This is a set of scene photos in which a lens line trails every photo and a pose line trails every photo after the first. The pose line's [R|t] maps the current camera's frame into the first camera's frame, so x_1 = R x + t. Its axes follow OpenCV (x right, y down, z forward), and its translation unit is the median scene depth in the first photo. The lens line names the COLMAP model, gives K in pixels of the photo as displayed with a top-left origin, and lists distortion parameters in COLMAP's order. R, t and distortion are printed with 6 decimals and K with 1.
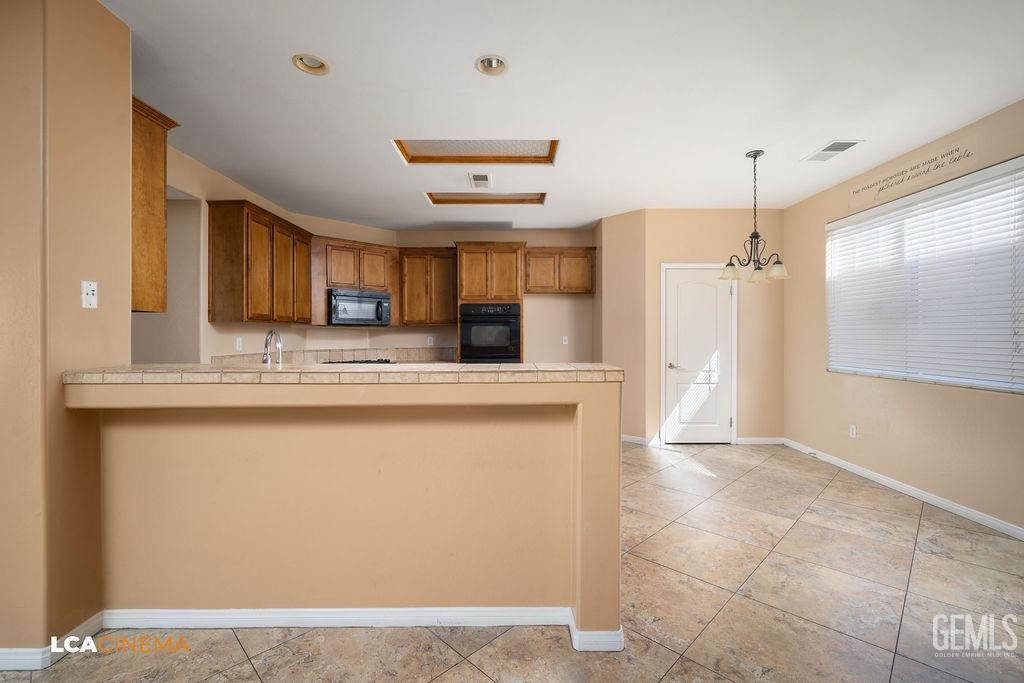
lens RADIAL K [[446.5, 0, 514.7], [0, 446.5, 337.2], [0, 0, 1]] dist [-0.013461, 0.001528]
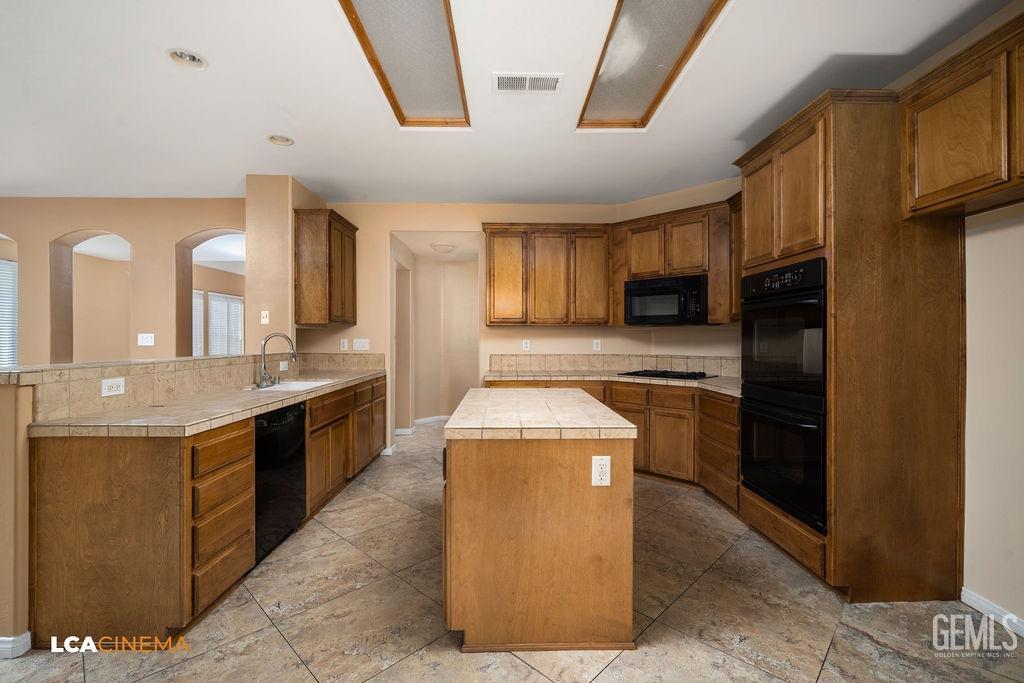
lens RADIAL K [[446.5, 0, 518.9], [0, 446.5, 338.7], [0, 0, 1]] dist [-0.013461, 0.001528]
pose [[0.019826, 0.005211, -0.999790, 0.515712], [-0.005156, 0.999974, 0.005110, -0.006399], [0.999790, 0.005053, 0.019853, 0.952830]]
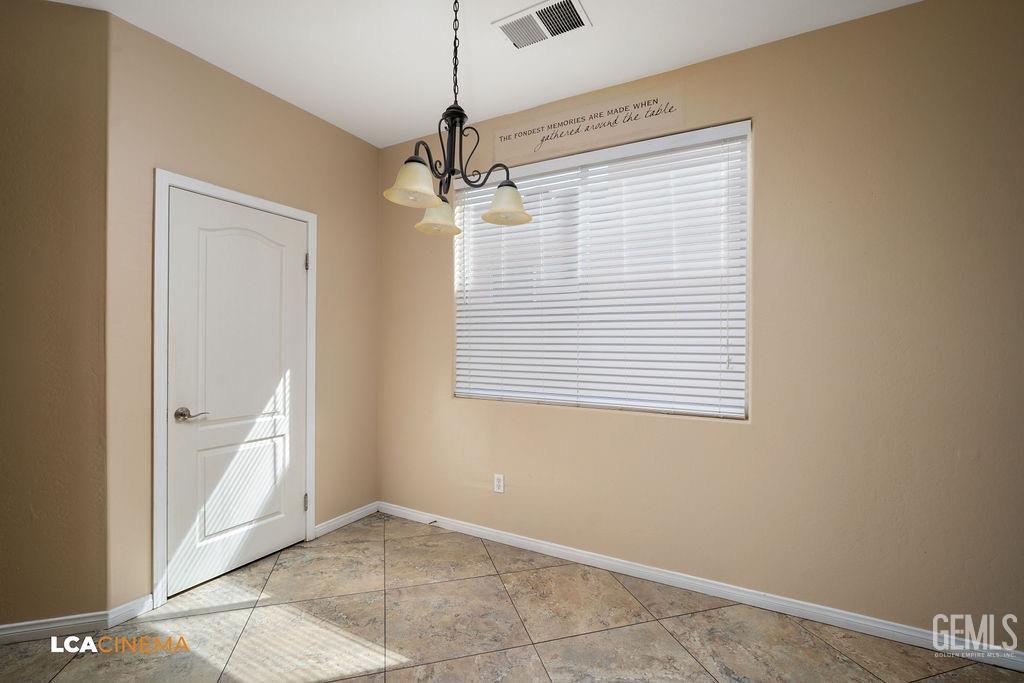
lens RADIAL K [[446.5, 0, 512.1], [0, 446.5, 344.0], [0, 0, 1]] dist [-0.013461, 0.001528]
pose [[0.486964, 0.000221, 0.873422, 0.156732], [-0.000241, 1.000000, -0.000119, -0.004769], [-0.873422, -0.000152, 0.486964, 0.610708]]
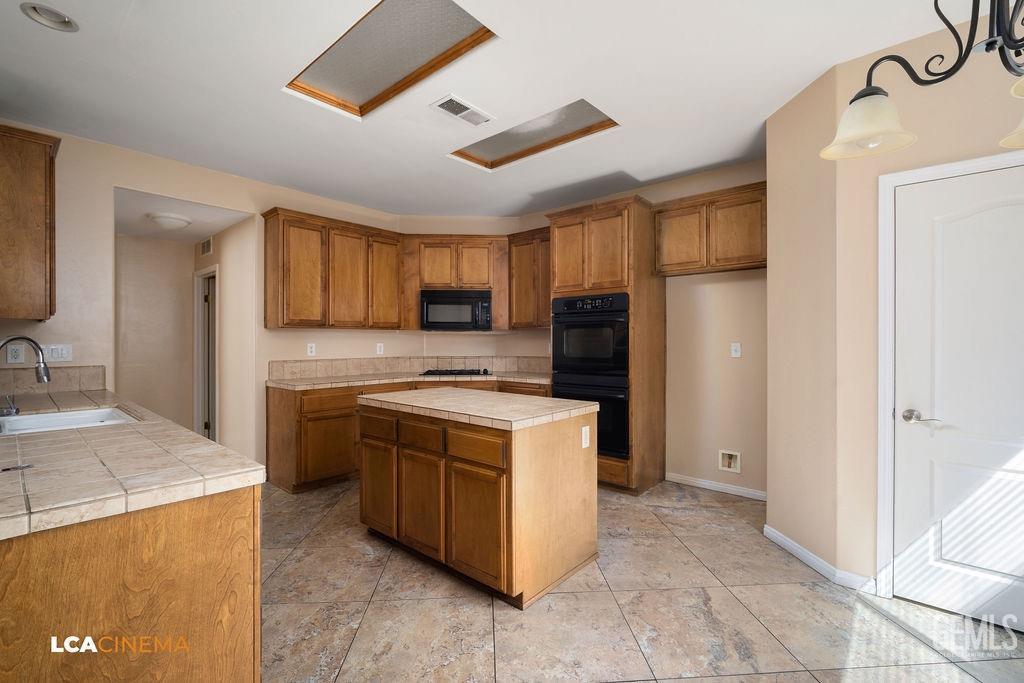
lens RADIAL K [[446.5, 0, 514.7], [0, 446.5, 341.6], [0, 0, 1]] dist [-0.013461, 0.001528]
pose [[0.752285, 0.003743, -0.658827, 0.412968], [-0.004270, 0.999991, 0.000805, -0.005405], [0.658824, 0.002208, 0.752294, 0.531300]]
